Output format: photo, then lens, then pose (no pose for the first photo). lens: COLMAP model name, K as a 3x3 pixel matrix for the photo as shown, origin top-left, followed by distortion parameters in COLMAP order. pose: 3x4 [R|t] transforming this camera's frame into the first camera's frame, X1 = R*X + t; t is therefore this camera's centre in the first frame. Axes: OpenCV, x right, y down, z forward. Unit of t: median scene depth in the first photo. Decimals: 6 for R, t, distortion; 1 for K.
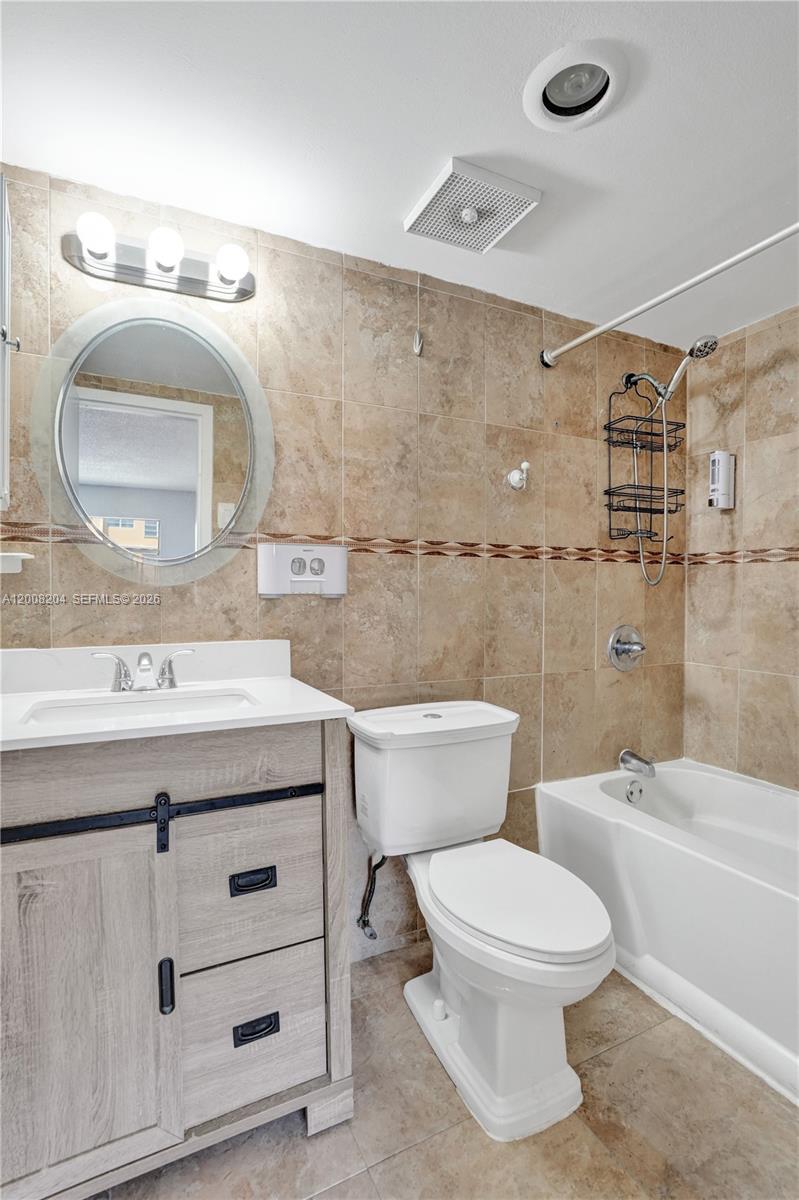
lens RADIAL K [[580.2, 0, 401.8], [0, 580.2, 604.0], [0, 0, 1]] dist [-0.038995, 0.009418]
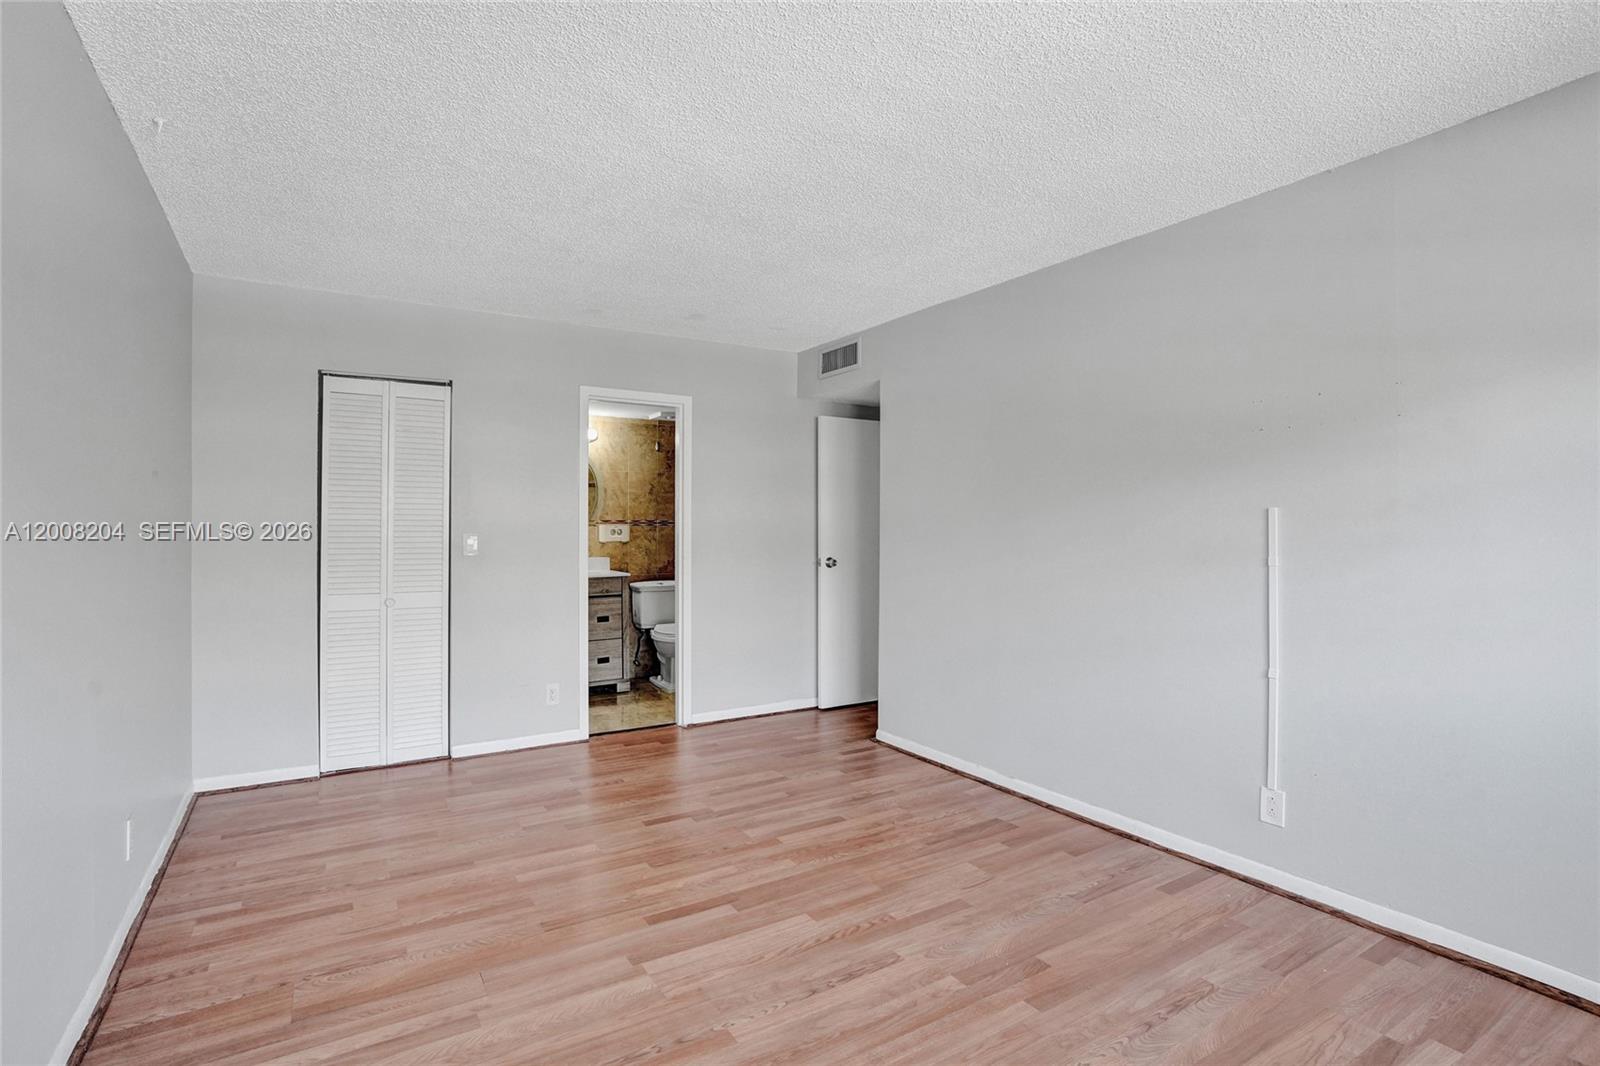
lens RADIAL K [[773.6, 0, 798.1], [0, 773.6, 526.3], [0, 0, 1]] dist [-0.038995, 0.009418]
pose [[0.995678, -0.000509, 0.092869, 0.376208], [0.000812, 0.999994, -0.003223, -0.077544], [-0.092867, 0.003285, 0.995673, -2.859542]]
